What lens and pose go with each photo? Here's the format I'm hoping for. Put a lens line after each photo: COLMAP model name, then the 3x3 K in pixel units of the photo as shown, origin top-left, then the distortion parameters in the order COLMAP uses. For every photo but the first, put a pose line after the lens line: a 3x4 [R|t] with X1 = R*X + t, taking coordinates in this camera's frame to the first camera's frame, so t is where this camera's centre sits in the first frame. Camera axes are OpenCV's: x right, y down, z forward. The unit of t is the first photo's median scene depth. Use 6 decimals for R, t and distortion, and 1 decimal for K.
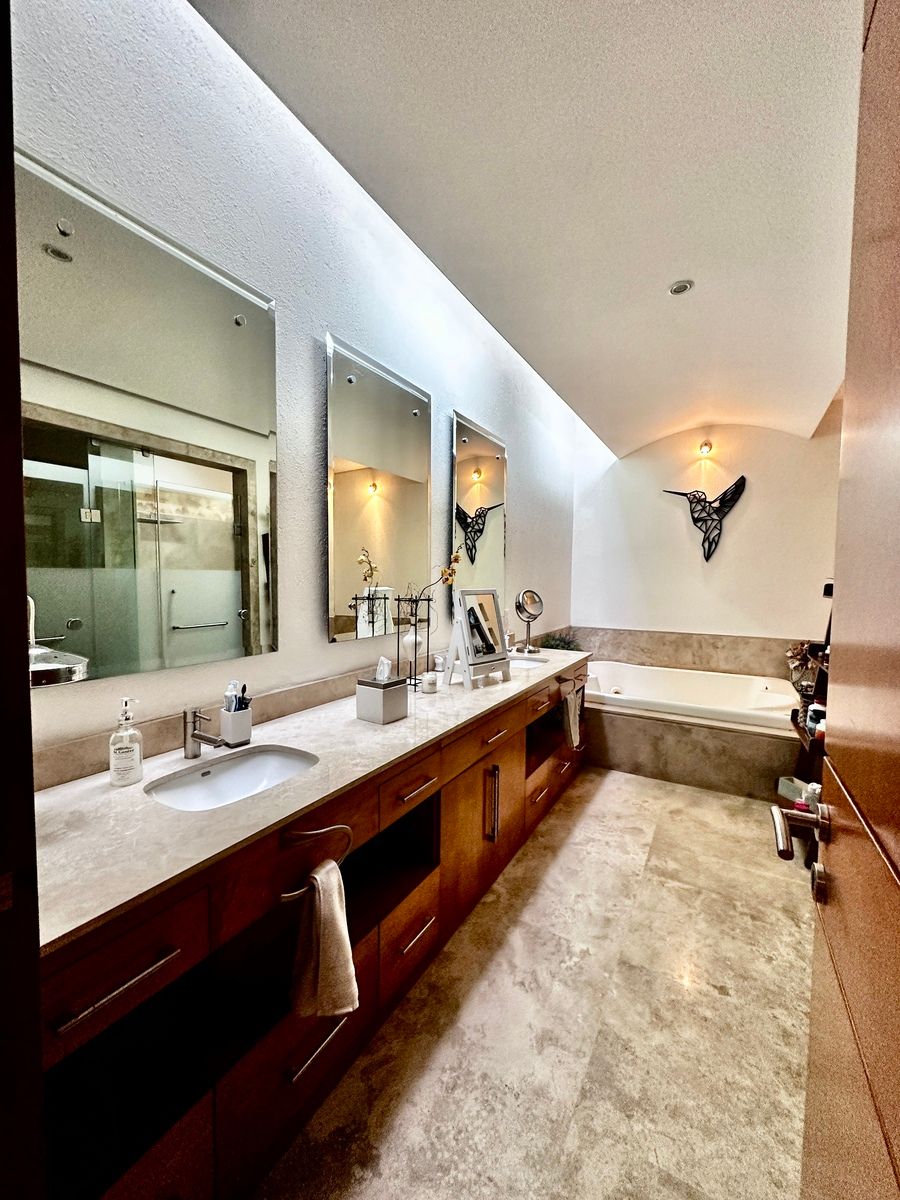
lens RADIAL K [[475.1, 0, 451.4], [0, 475.1, 602.4], [0, 0, 1]] dist [-0.001866, -0.000087]
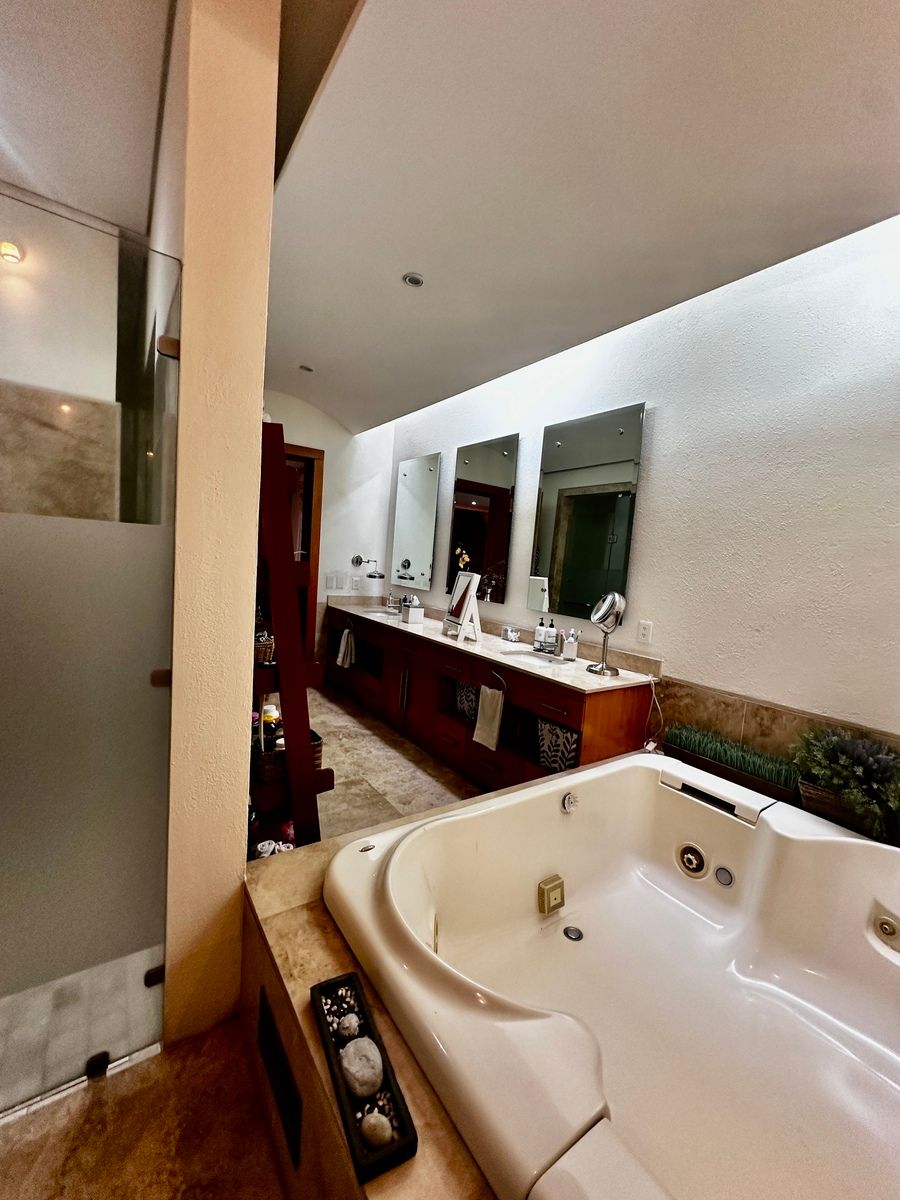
lens RADIAL K [[475.1, 0, 450.4], [0, 475.1, 600.9], [0, 0, 1]] dist [-0.001866, -0.000087]
pose [[-0.410099, 0.034762, -0.911378, 1.483840], [-0.127026, 0.987357, 0.094818, -0.078181], [0.903152, 0.154653, -0.400498, 1.659916]]
